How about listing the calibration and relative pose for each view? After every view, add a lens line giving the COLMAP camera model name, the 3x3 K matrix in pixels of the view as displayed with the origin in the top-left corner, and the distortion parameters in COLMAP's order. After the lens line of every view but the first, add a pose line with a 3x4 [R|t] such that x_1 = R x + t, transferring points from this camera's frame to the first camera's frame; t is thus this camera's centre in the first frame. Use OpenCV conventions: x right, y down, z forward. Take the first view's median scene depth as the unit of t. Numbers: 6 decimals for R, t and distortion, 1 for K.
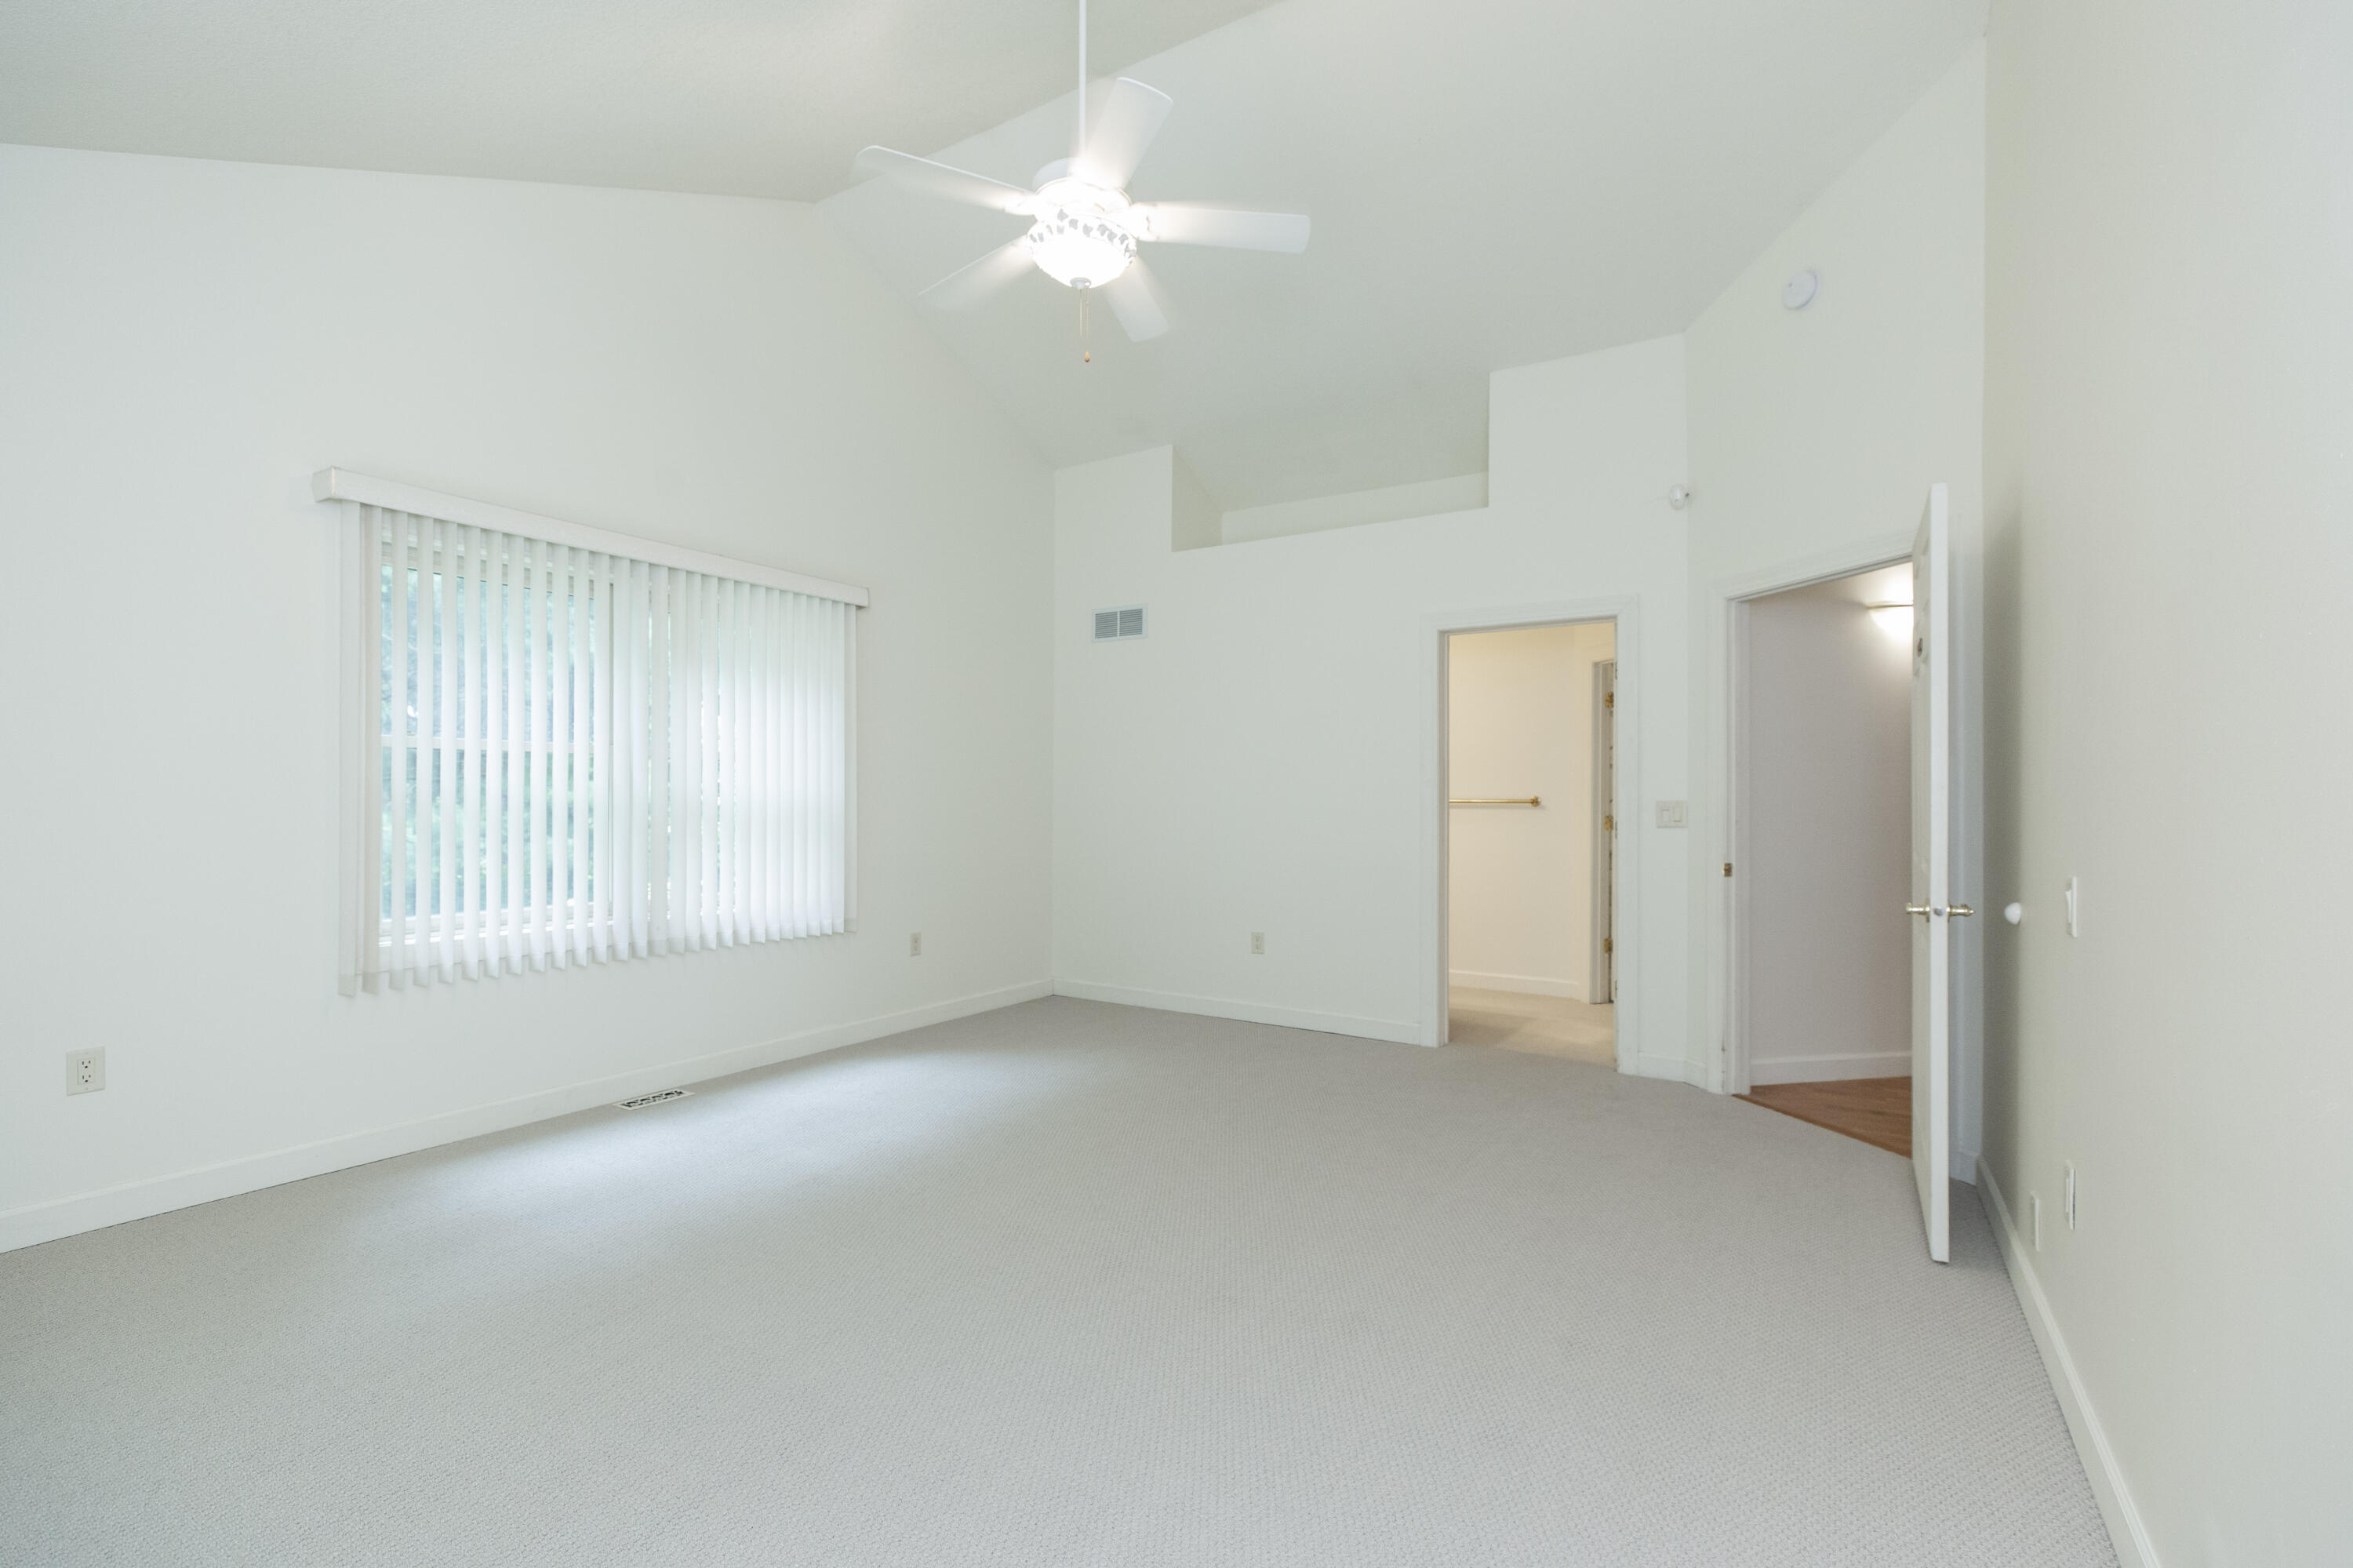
lens RADIAL K [[1070.0, 0, 1180.6], [0, 1070.0, 785.7], [0, 0, 1]] dist [0.011248, 0.001081]
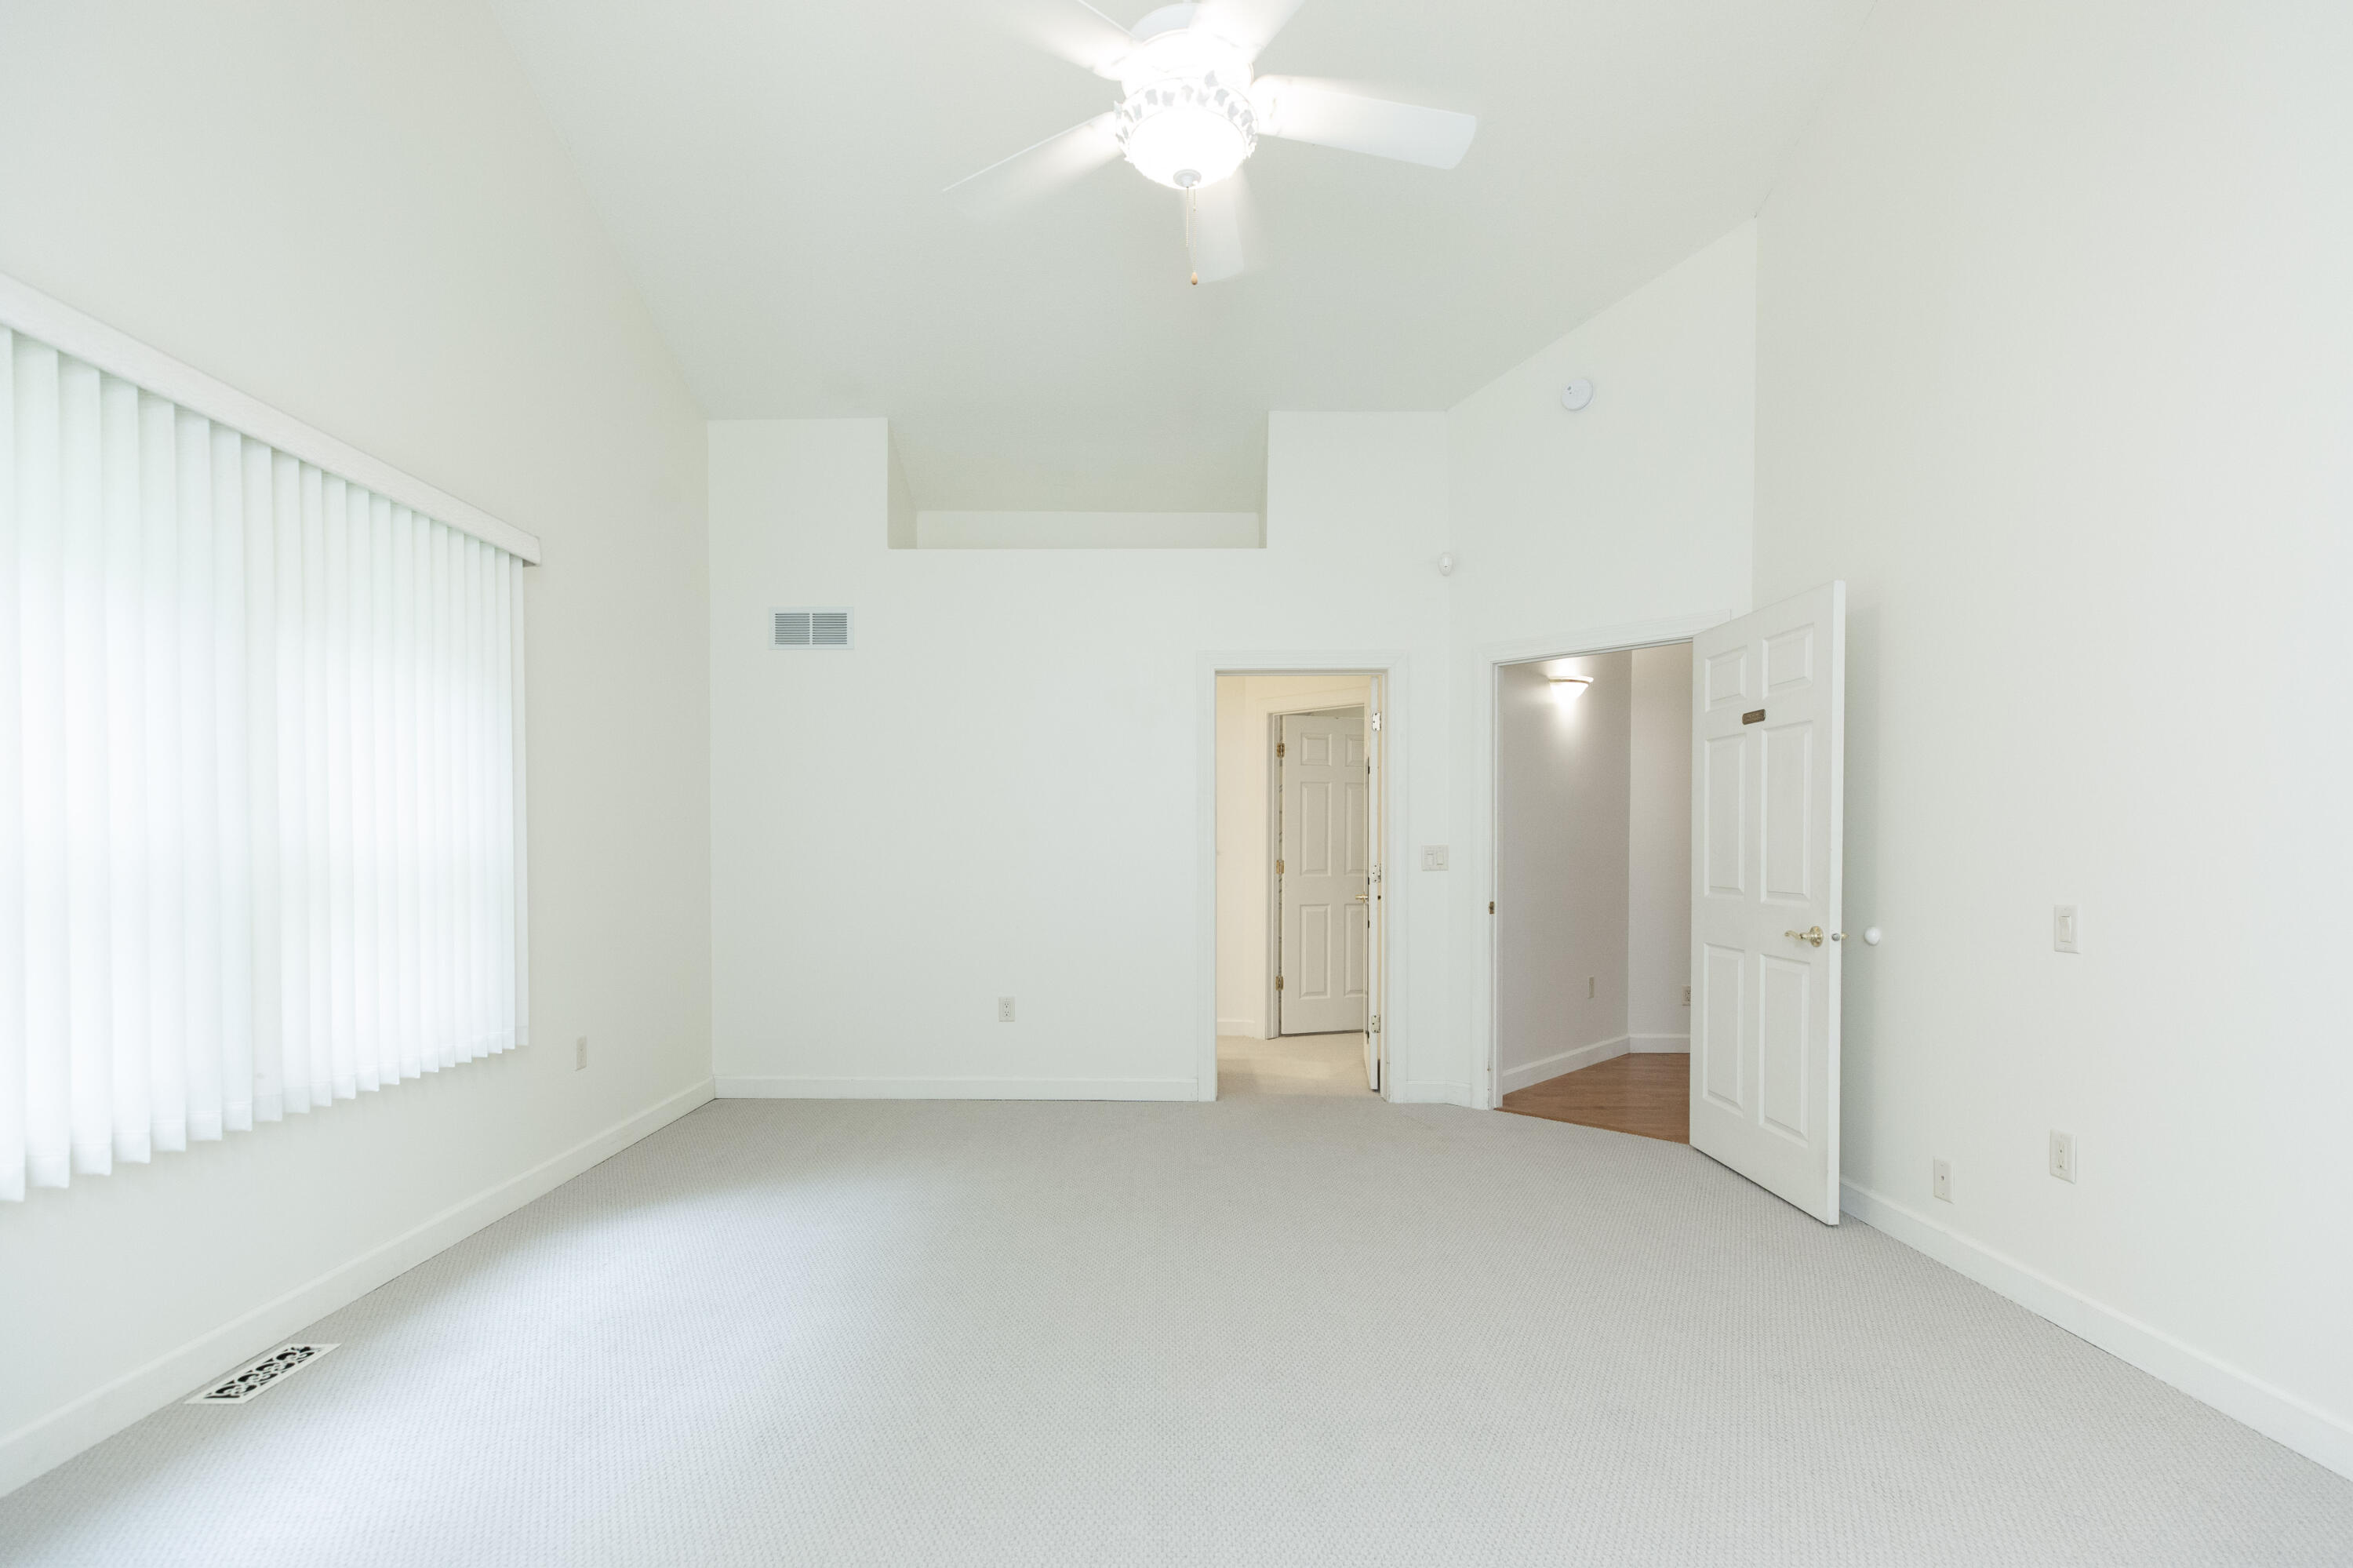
lens RADIAL K [[1070.0, 0, 1145.4], [0, 1070.0, 847.4], [0, 0, 1]] dist [0.011248, 0.001081]
pose [[0.846948, -0.005117, 0.531651, -0.341409], [-0.002919, 0.999894, 0.014273, 0.001203], [-0.531668, -0.013640, 0.846843, 0.226741]]
